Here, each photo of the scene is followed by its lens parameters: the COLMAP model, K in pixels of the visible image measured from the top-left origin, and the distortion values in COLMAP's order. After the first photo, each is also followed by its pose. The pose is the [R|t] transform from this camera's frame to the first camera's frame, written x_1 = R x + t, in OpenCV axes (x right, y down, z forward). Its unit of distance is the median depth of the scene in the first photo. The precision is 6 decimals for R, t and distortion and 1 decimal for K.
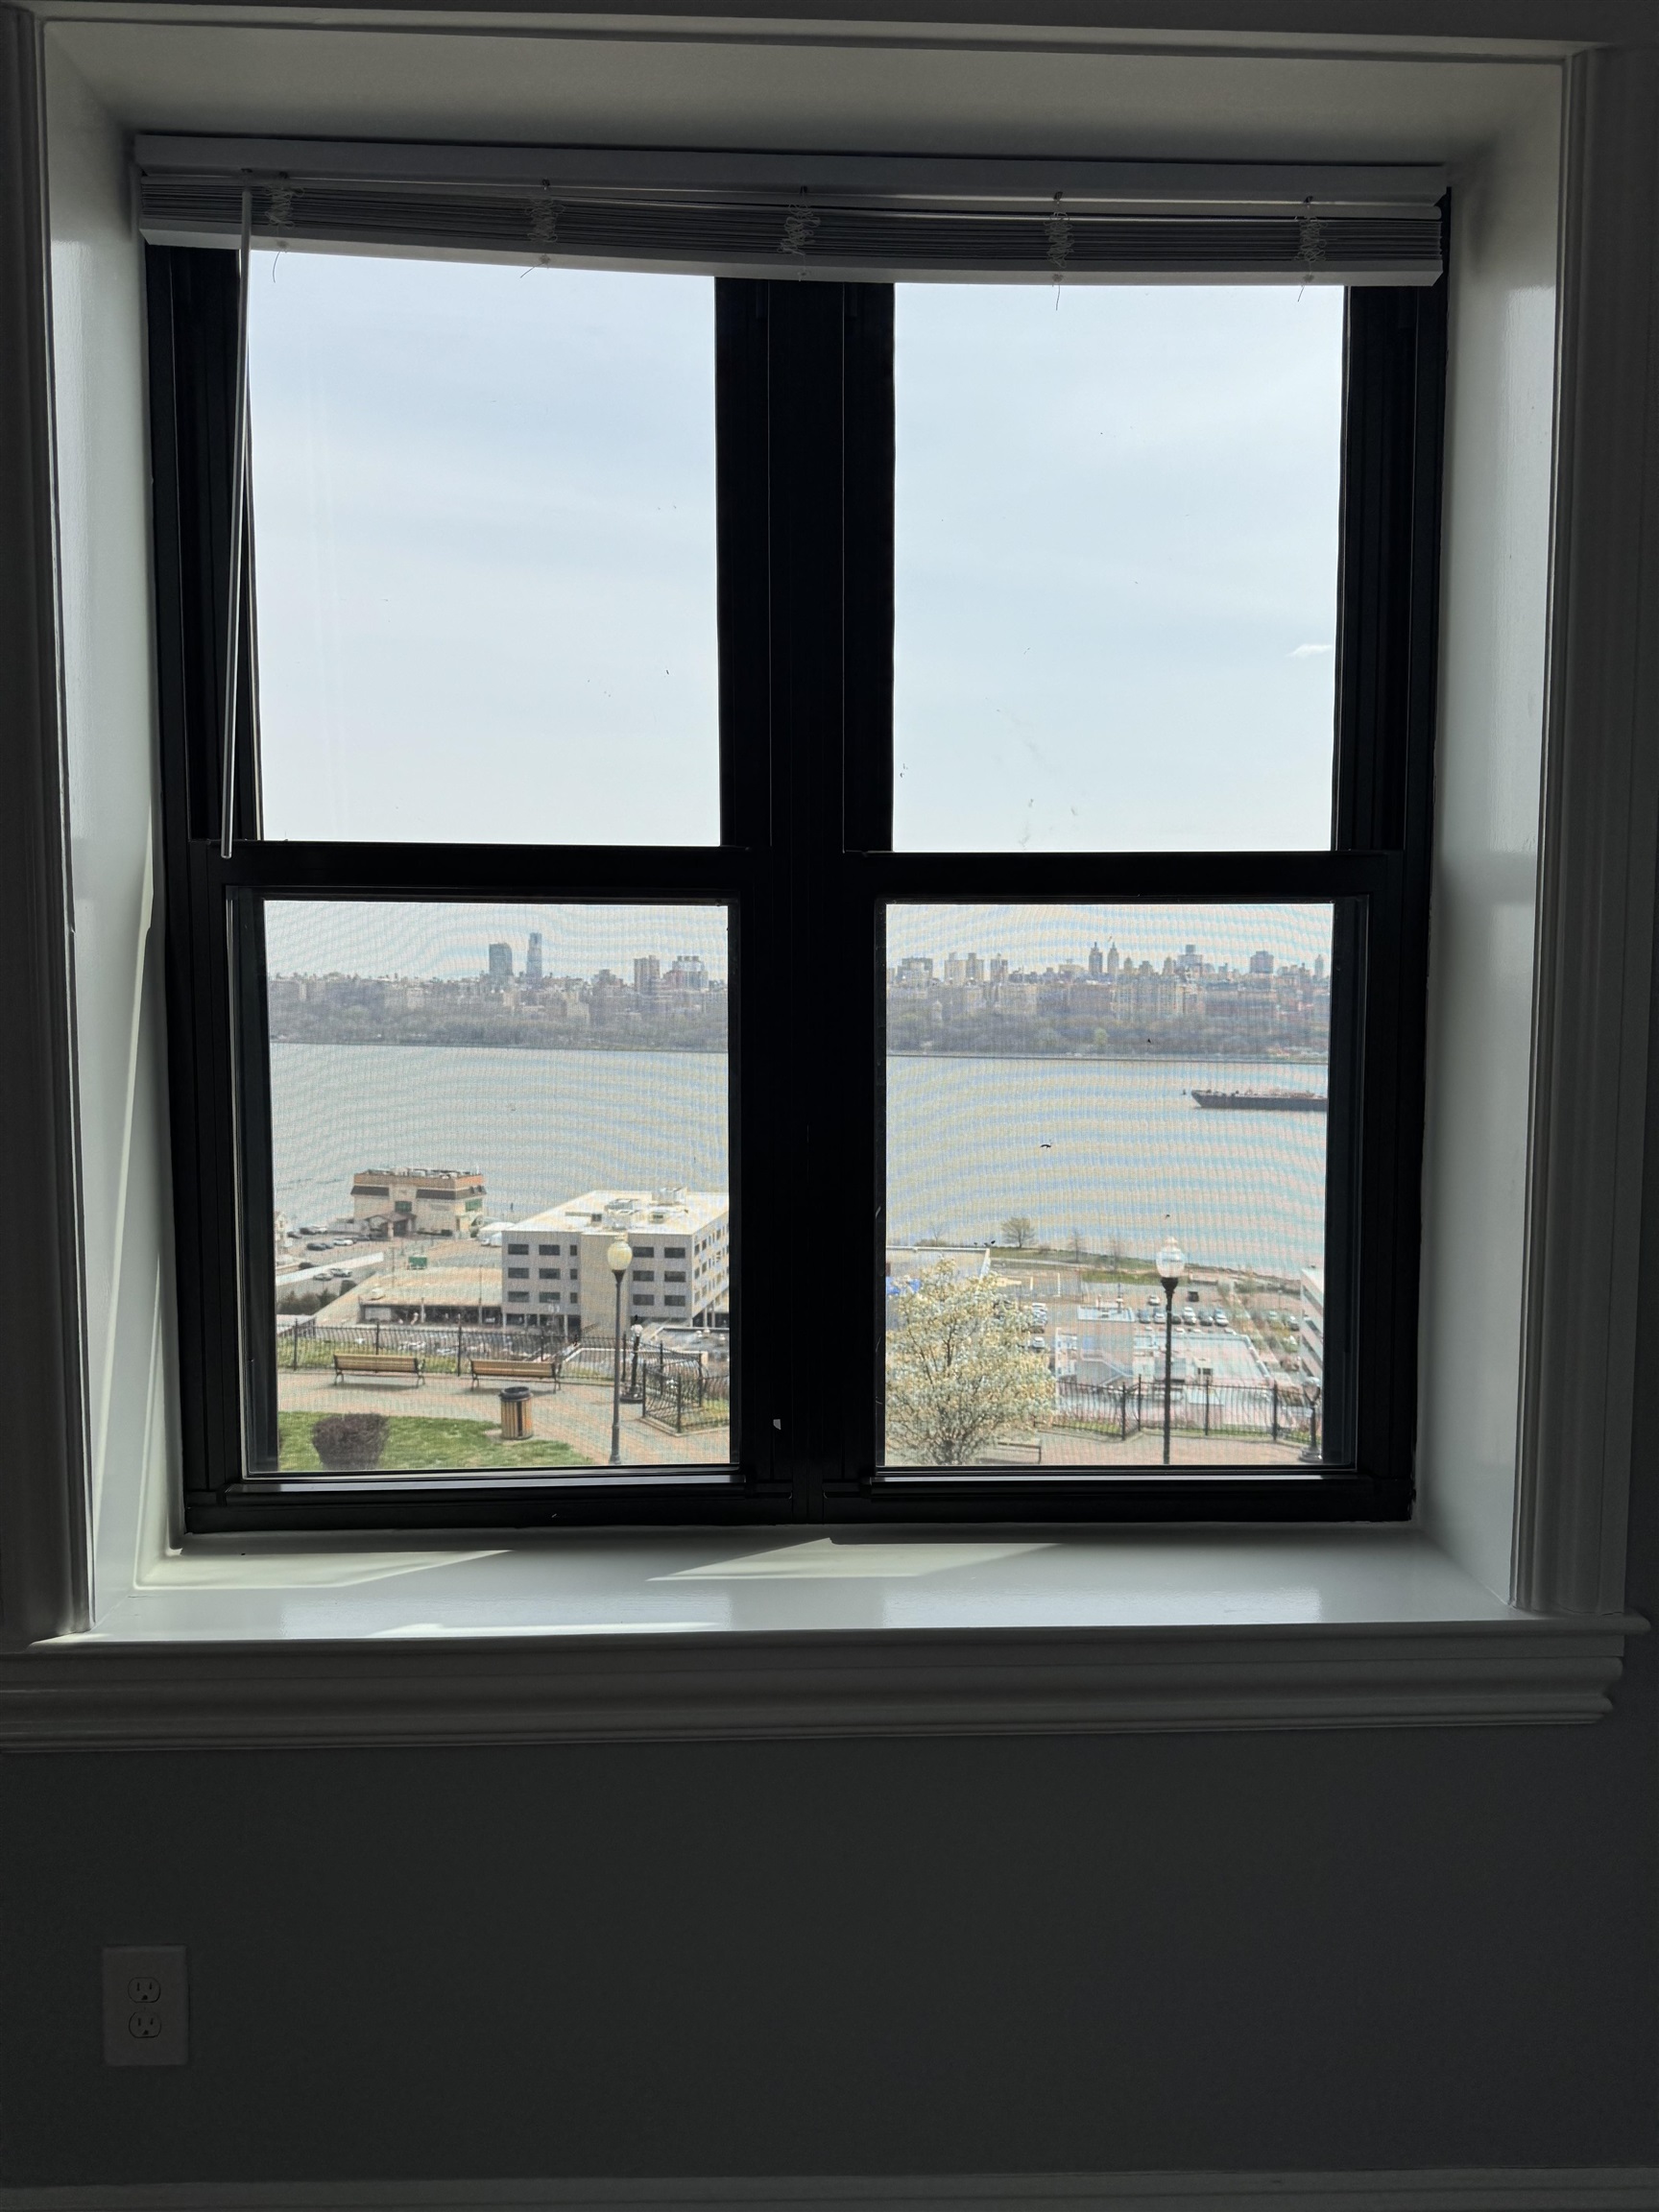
lens RADIAL K [[1556.7, 0, 841.2], [0, 1556.7, 1093.9], [0, 0, 1]] dist [0.070386, -0.098634]
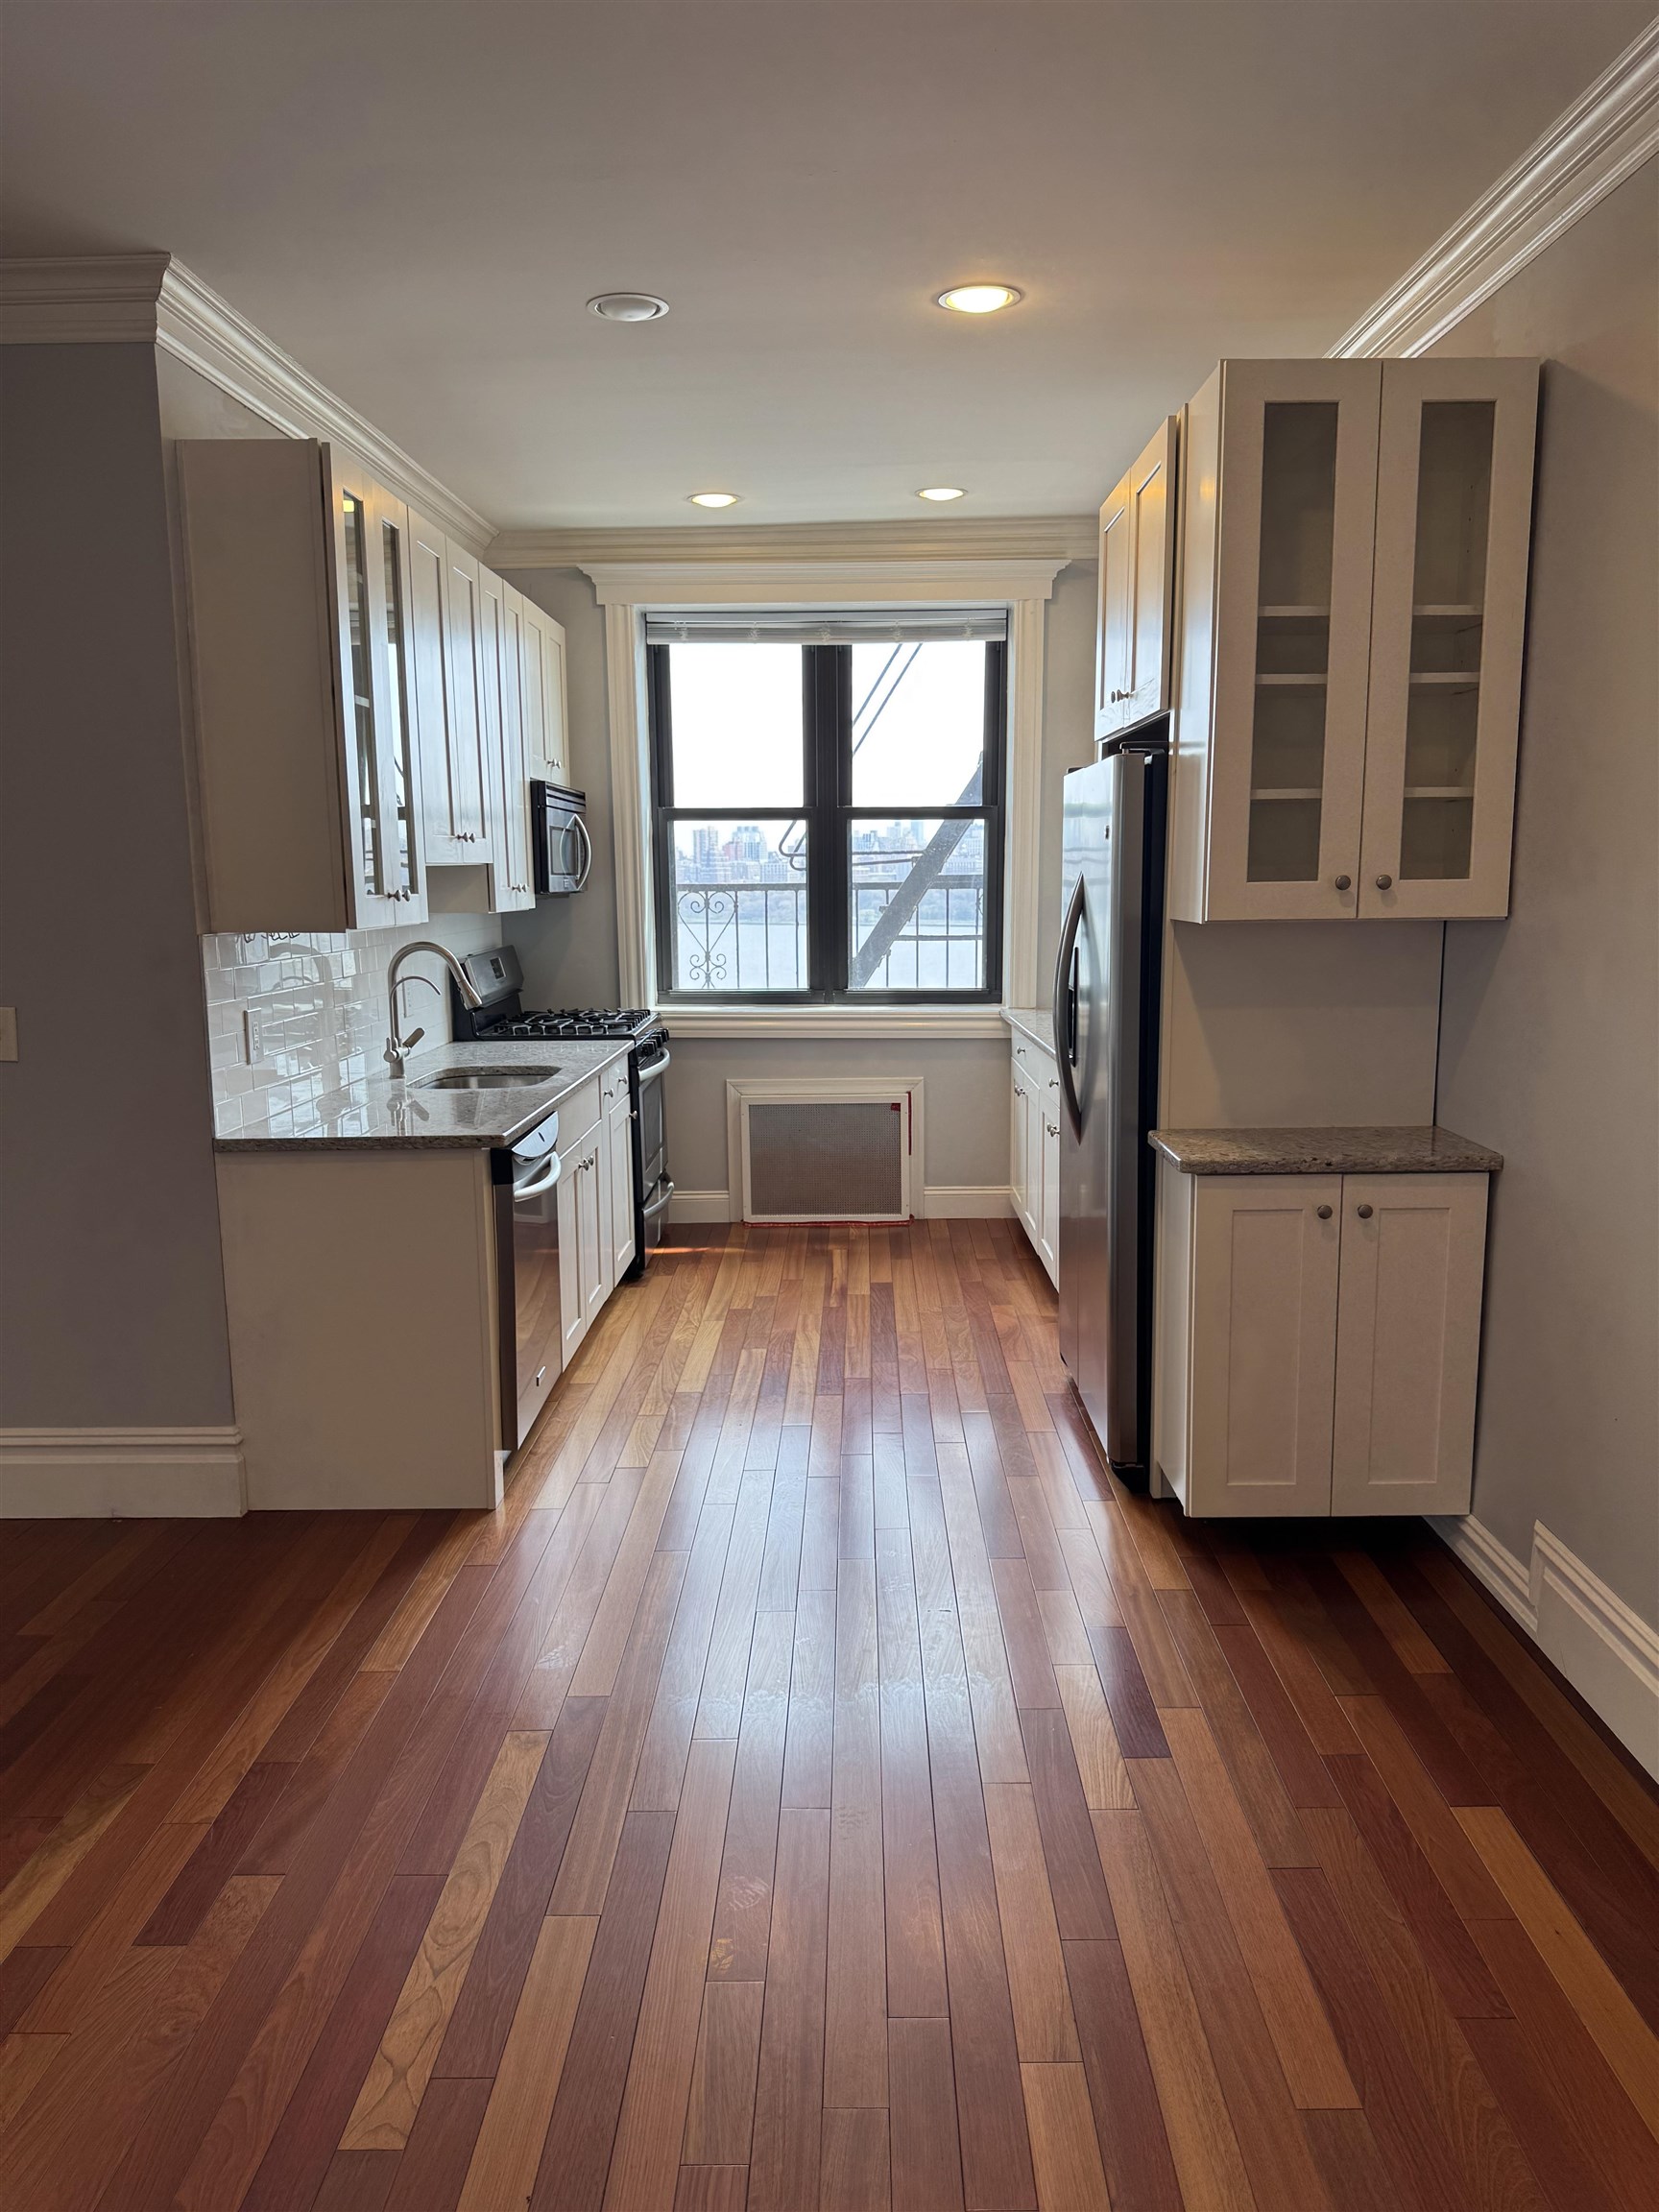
lens RADIAL K [[1556.7, 0, 830.4], [0, 1556.7, 1121.4], [0, 0, 1]] dist [0.070386, -0.098634]
pose [[0.998938, -0.001746, -0.046034, 0.146546], [0.006280, 0.995114, 0.098533, 0.205536], [0.045637, -0.098717, 0.994068, -2.597133]]
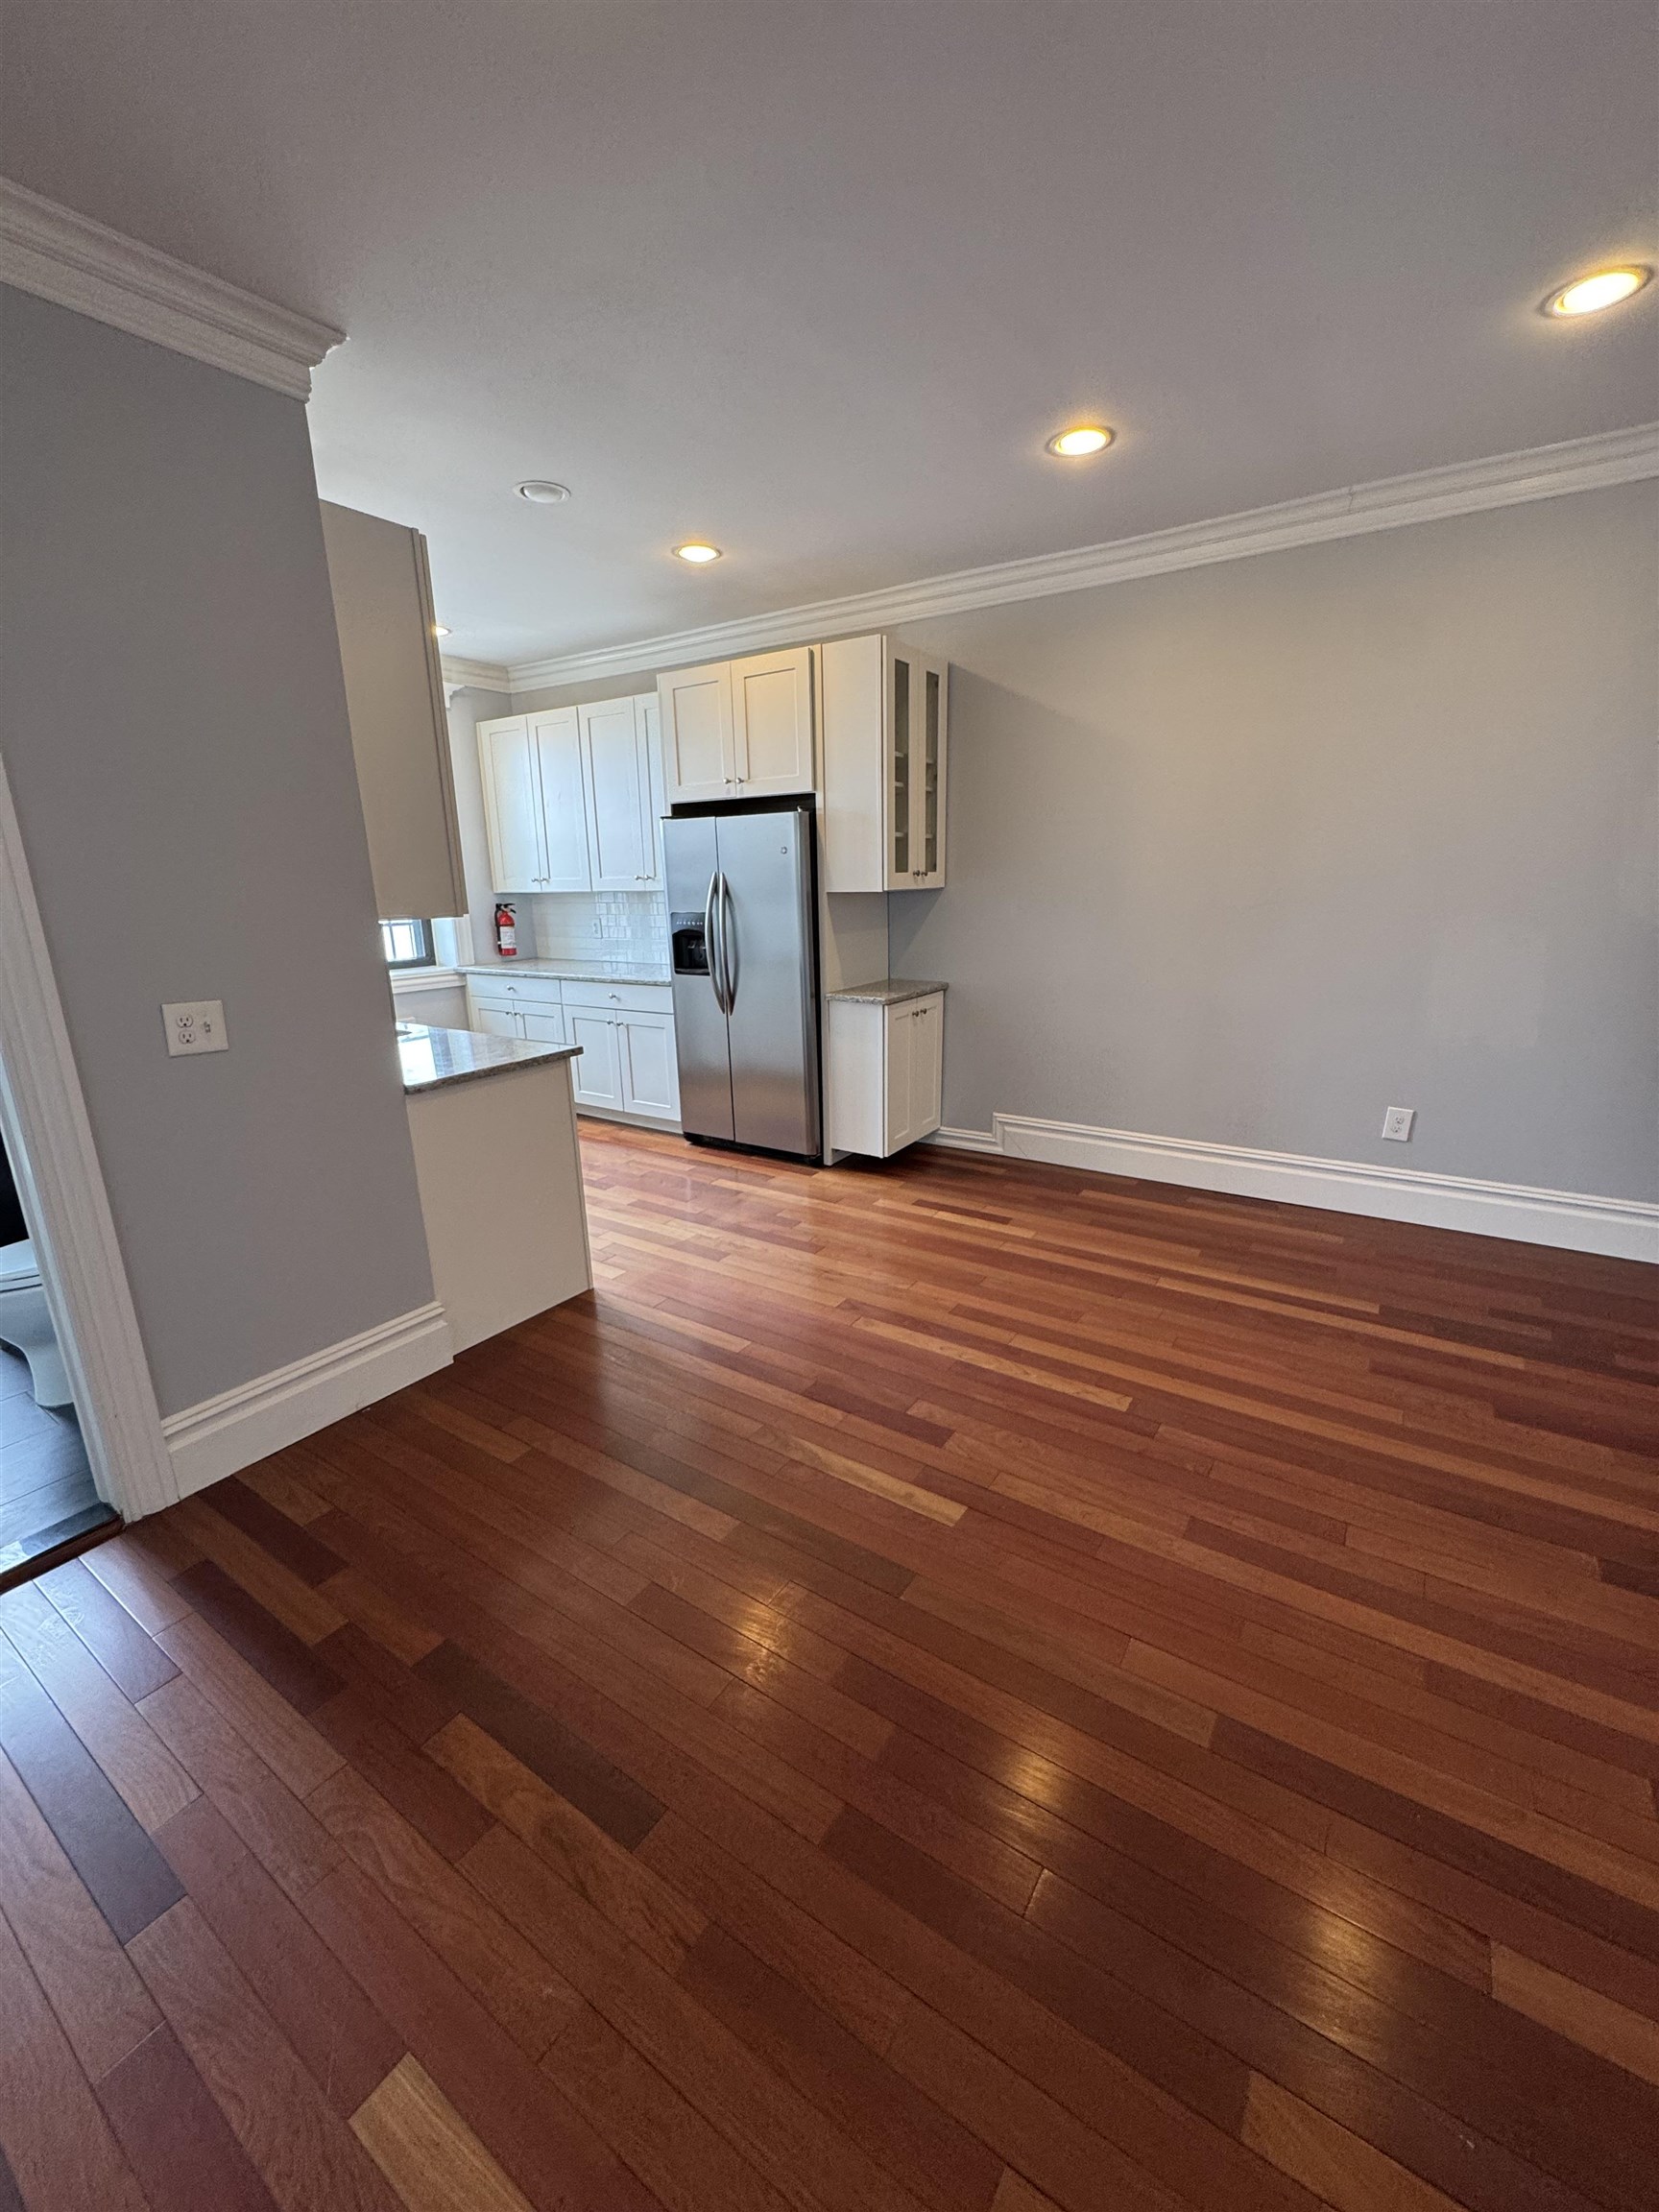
lens RADIAL K [[887.1, 0, 834.7], [0, 887.1, 1107.2], [0, 0, 1]] dist [-0.006877, 0.000618]
pose [[0.580211, -0.219675, 0.784282, -1.429932], [0.071124, 0.972927, 0.219896, 0.188692], [-0.811355, -0.071805, 0.580127, -2.057525]]
